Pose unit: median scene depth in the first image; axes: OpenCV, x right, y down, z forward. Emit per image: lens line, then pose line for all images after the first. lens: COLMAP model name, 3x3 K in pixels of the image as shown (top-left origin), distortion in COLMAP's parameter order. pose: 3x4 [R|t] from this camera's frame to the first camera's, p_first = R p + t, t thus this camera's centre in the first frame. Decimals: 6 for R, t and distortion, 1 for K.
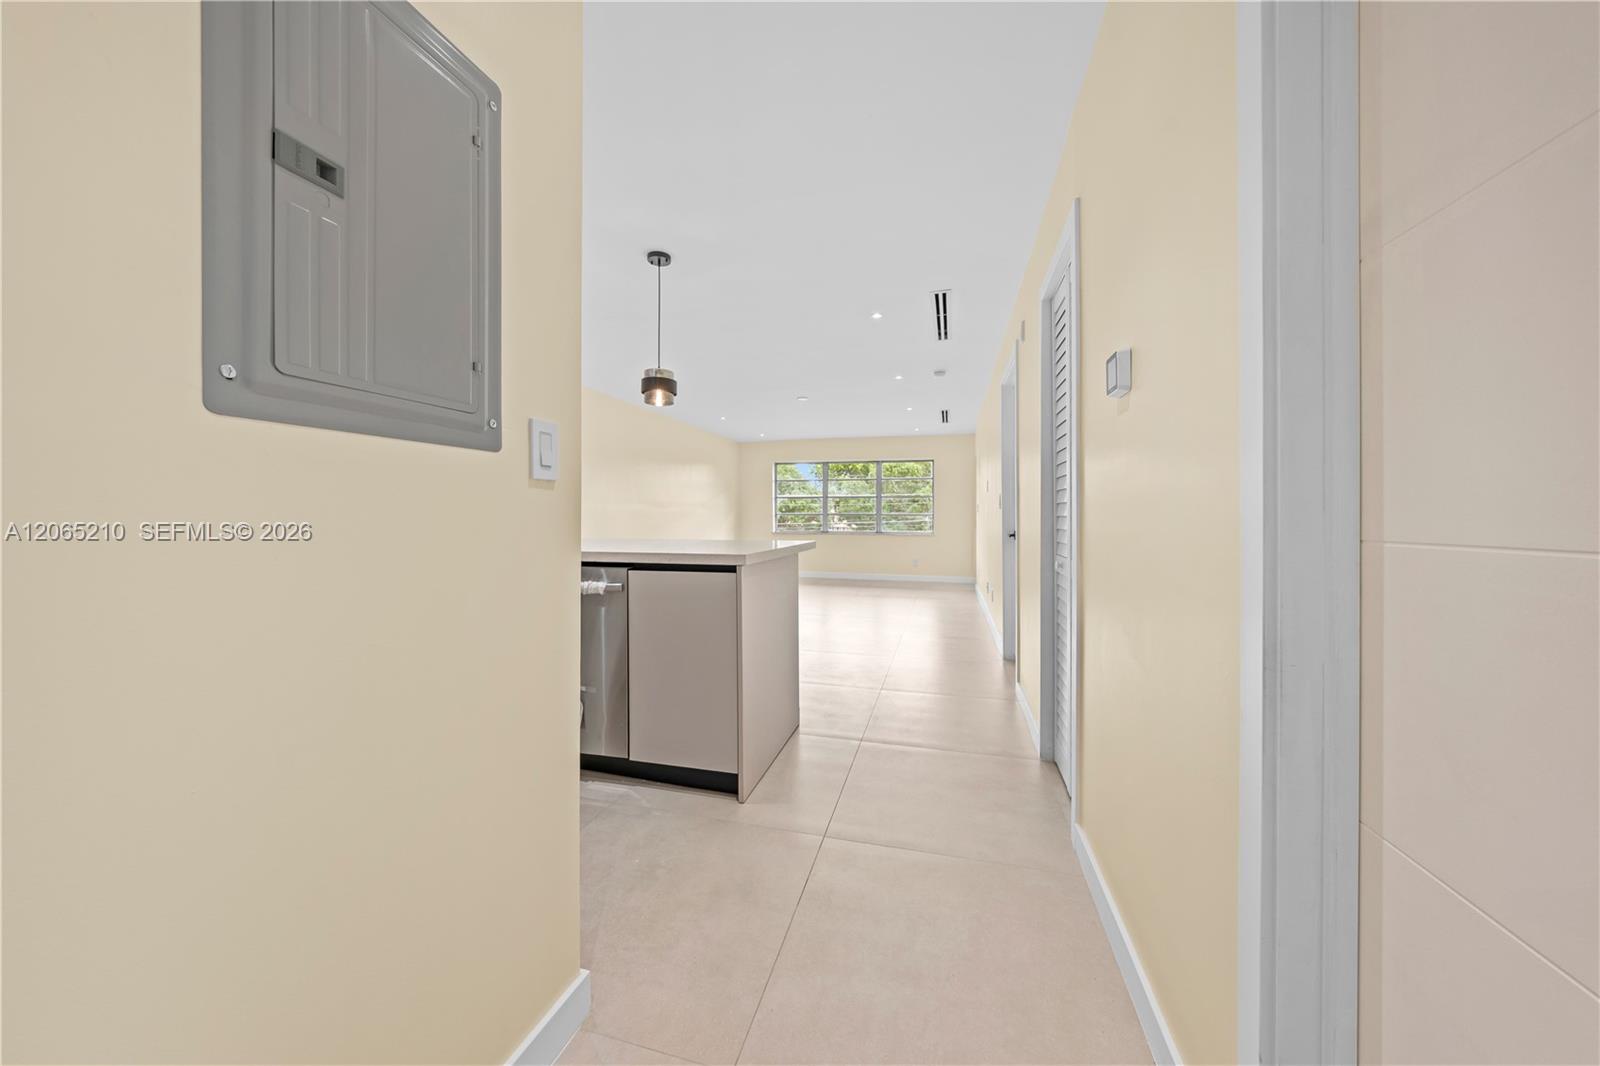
lens RADIAL K [[538.0, 0, 804.7], [0, 538.0, 517.3], [0, 0, 1]] dist [-0.013699, -0.000009]
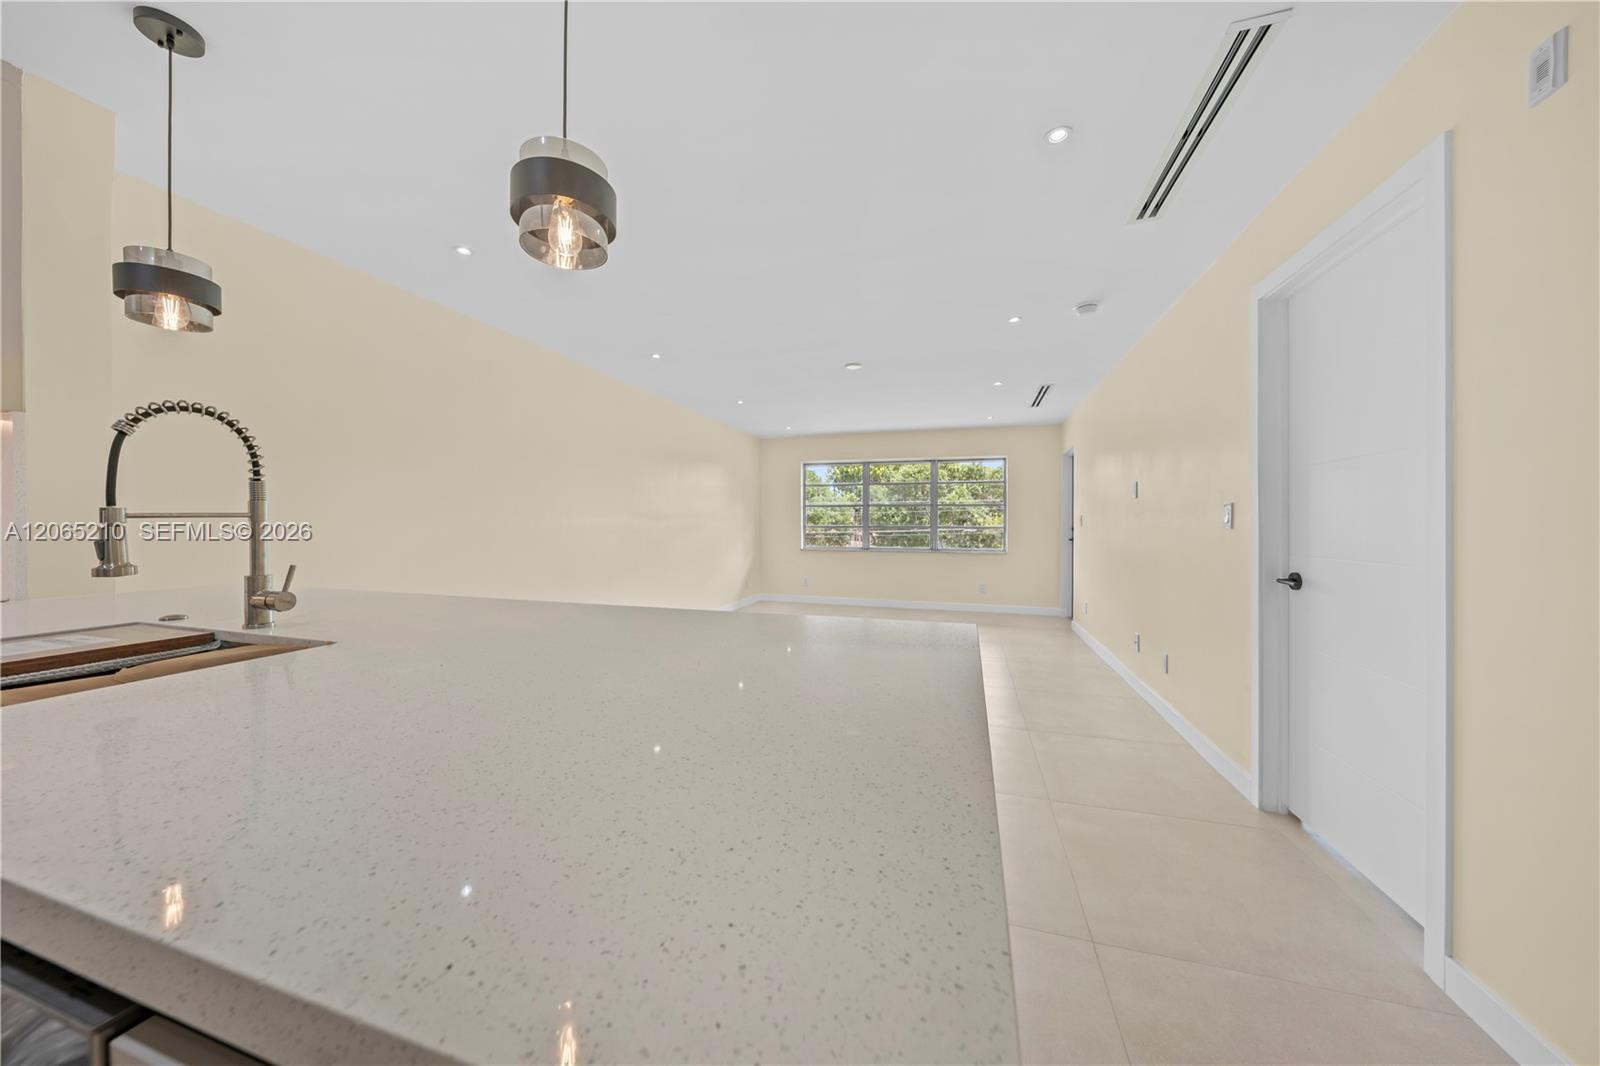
lens RADIAL K [[538.0, 0, 804.7], [0, 538.0, 517.3], [0, 0, 1]] dist [-0.013699, -0.000009]
pose [[0.999551, -0.002284, -0.029887, -0.030923], [0.001889, 0.999911, -0.013226, -0.009465], [0.029914, 0.013164, 0.999466, 0.198734]]
